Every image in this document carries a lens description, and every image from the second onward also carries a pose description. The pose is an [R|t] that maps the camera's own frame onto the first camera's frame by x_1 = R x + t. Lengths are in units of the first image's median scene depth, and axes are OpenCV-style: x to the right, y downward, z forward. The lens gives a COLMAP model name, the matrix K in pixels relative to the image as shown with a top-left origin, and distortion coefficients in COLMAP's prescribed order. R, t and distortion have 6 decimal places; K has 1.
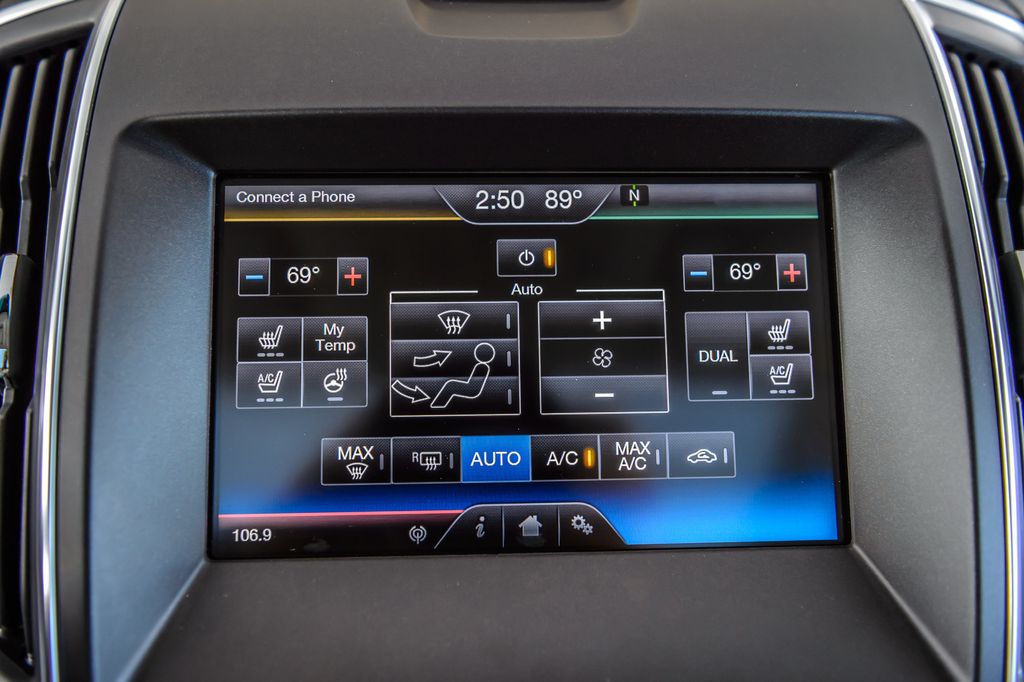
lens RADIAL K [[1013.6, 0, 512.0], [0, 1013.6, 341.0], [0, 0, 1]] dist [-0.017789, -0.004210]
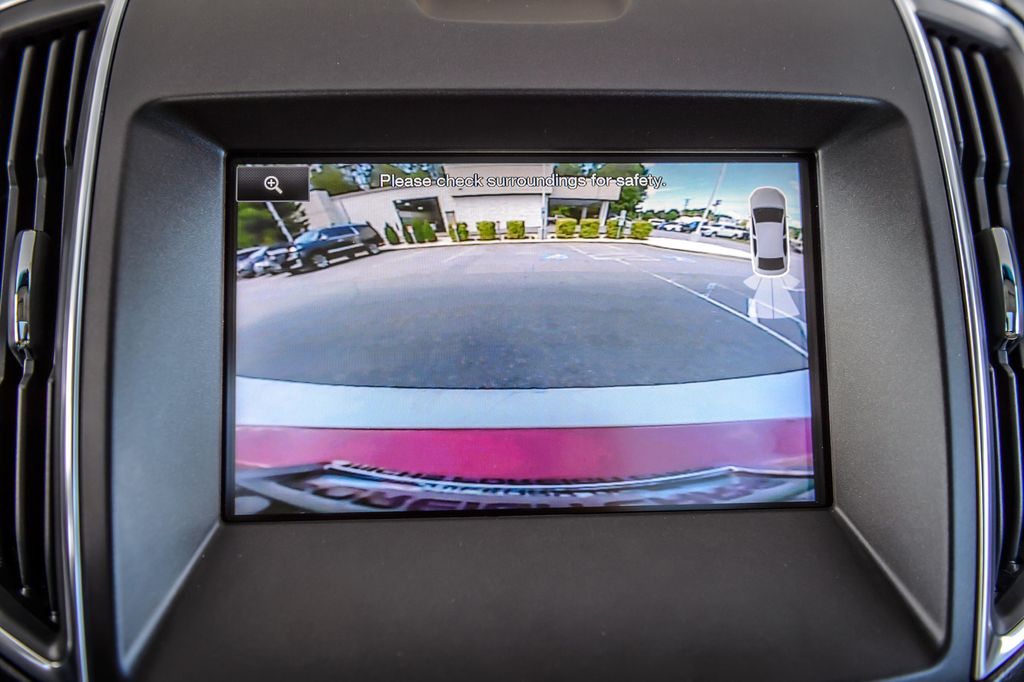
lens RADIAL K [[1013.6, 0, 512.0], [0, 1013.6, 341.0], [0, 0, 1]] dist [-0.017789, -0.004210]
pose [[0.999931, -0.000307, 0.011701, -0.011712], [0.000026, 0.999713, 0.023946, 0.003044], [-0.011705, -0.023944, 0.999645, -0.047023]]
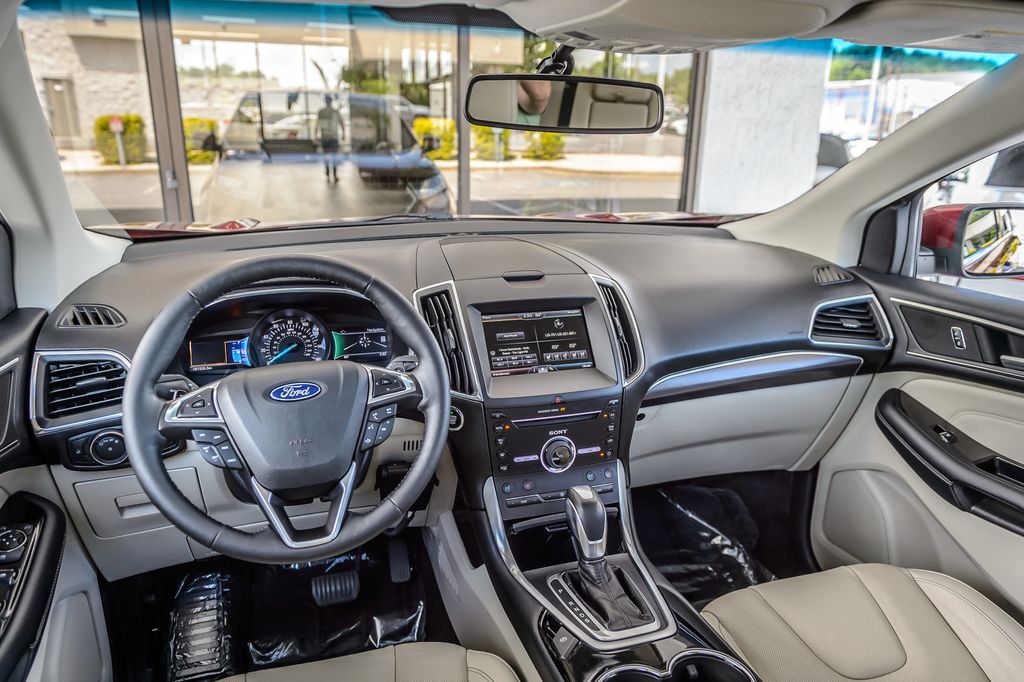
lens RADIAL K [[710.7, 0, 512.0], [0, 710.7, 341.0], [0, 0, 1]] dist [-0.001976, -0.001482]
pose [[0.963542, -0.074170, 0.257070, -1.182027], [0.128014, 0.971495, -0.199523, 0.815784], [-0.234943, 0.225157, 0.945572, -2.816805]]
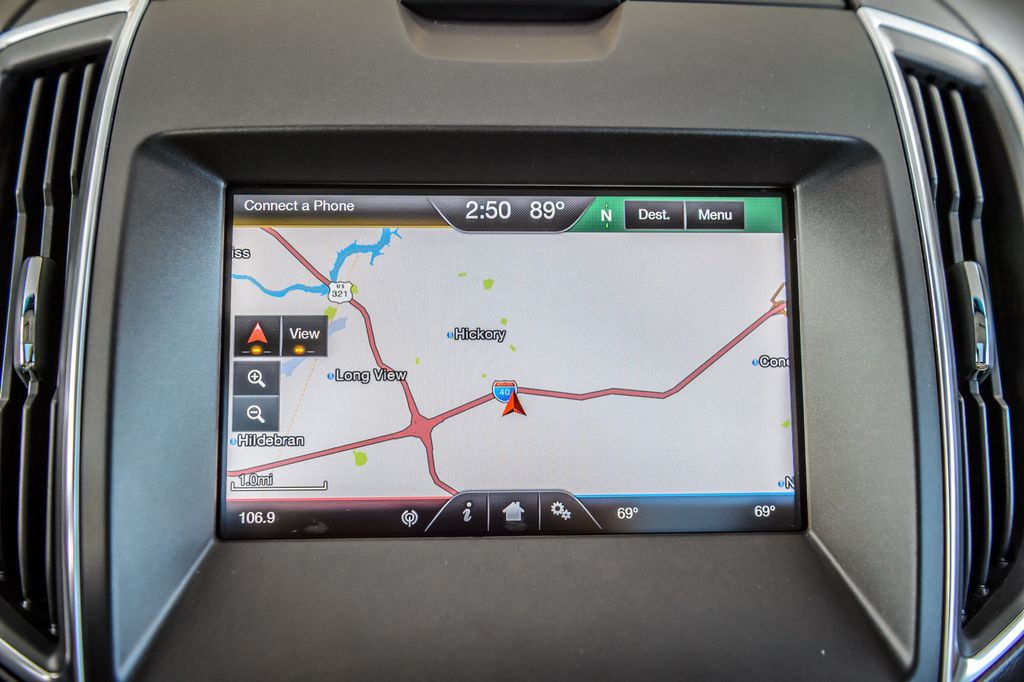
lens RADIAL K [[1013.6, 0, 512.0], [0, 1013.6, 341.0], [0, 0, 1]] dist [-0.017789, -0.004210]
pose [[0.999940, 0.009247, 0.005905, 0.008670], [-0.009297, 0.999921, 0.008502, -0.009592], [-0.005826, -0.008557, 0.999946, -0.086504]]
